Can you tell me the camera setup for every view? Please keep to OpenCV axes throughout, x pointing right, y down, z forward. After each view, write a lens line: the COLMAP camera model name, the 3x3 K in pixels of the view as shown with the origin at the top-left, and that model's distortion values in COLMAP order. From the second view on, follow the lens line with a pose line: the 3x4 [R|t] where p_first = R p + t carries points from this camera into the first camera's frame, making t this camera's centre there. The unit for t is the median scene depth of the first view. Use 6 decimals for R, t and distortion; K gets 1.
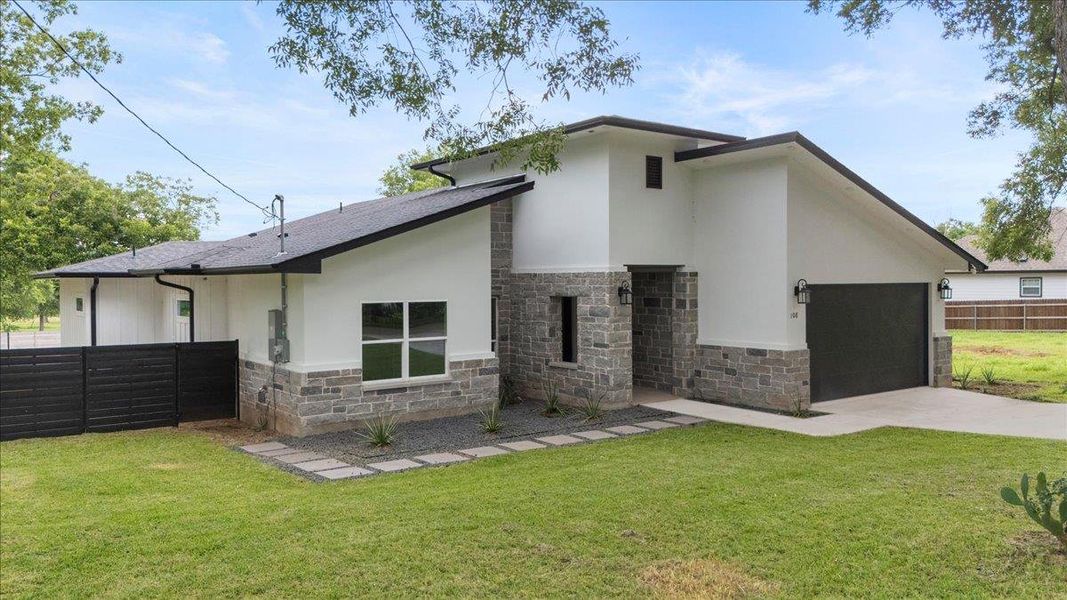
lens RADIAL K [[797.6, 0, 529.2], [0, 797.6, 294.6], [0, 0, 1]] dist [0.036319, -0.025949]
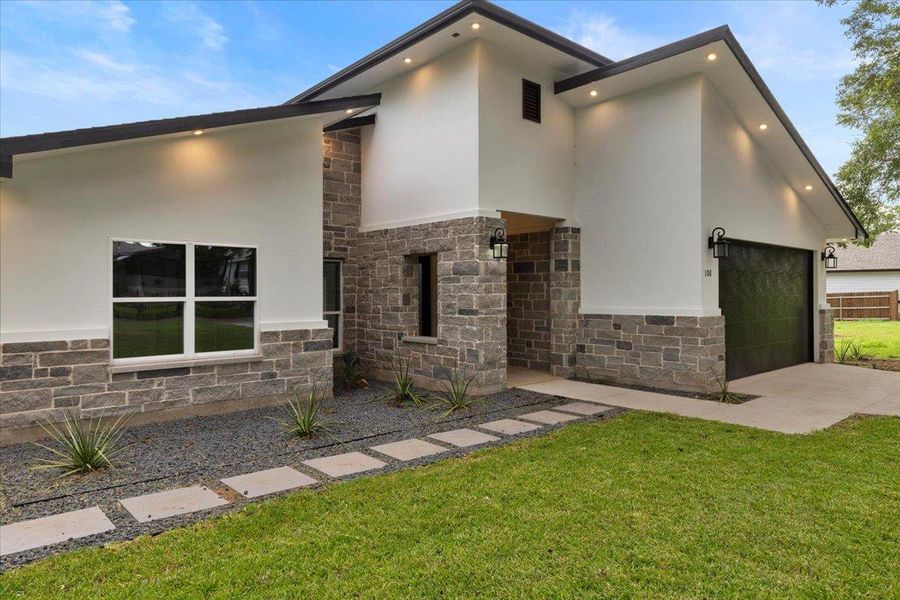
lens RADIAL K [[581.3, 0, 458.0], [0, 581.3, 294.4], [0, 0, 1]] dist [-0.004561, -0.000846]
pose [[0.995237, 0.003591, 0.097419, 0.025752], [-0.002139, 0.999885, -0.015000, 0.055742], [-0.097462, 0.014720, 0.995130, 0.443336]]
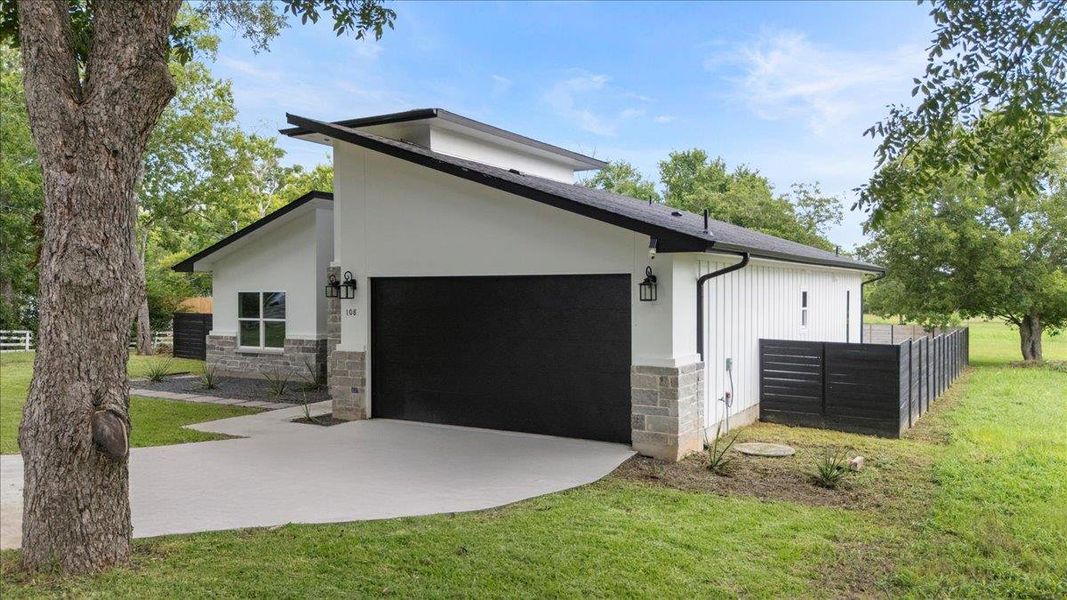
lens RADIAL K [[797.6, 0, 531.0], [0, 797.6, 302.8], [0, 0, 1]] dist [0.036319, -0.025949]
pose [[0.384334, 0.021223, -0.922950, 1.210488], [-0.015751, 0.999741, 0.016430, -0.001969], [0.923060, 0.008223, 0.384569, 0.835588]]
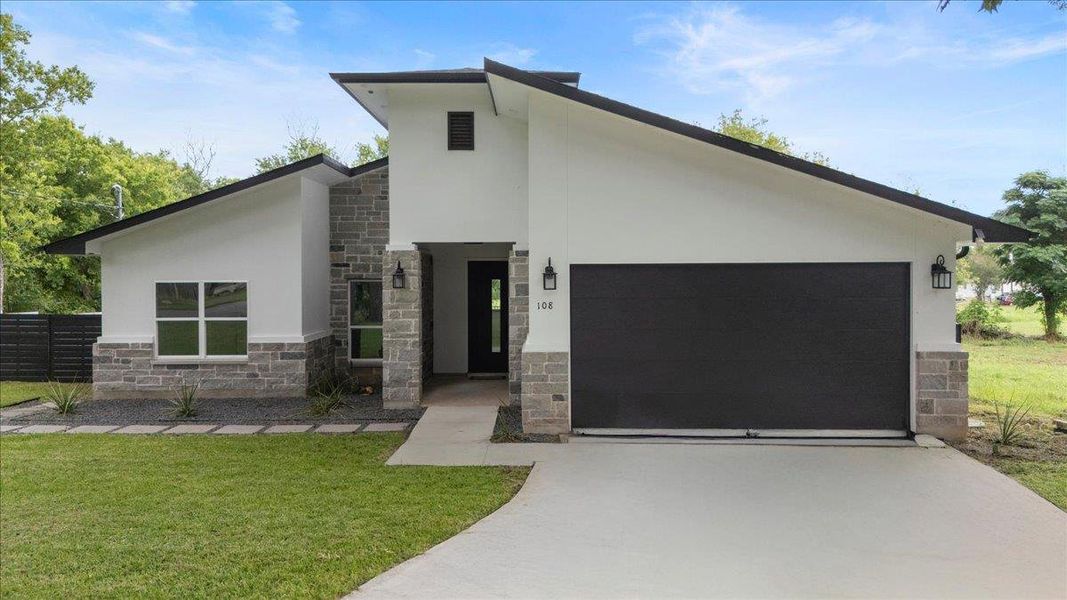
lens RADIAL K [[797.6, 0, 537.0], [0, 797.6, 299.6], [0, 0, 1]] dist [0.036319, -0.025949]
pose [[0.796537, 0.019904, -0.604262, 0.762828], [-0.012677, 0.999788, 0.016221, 0.008699], [0.604457, -0.005260, 0.796621, 0.404672]]
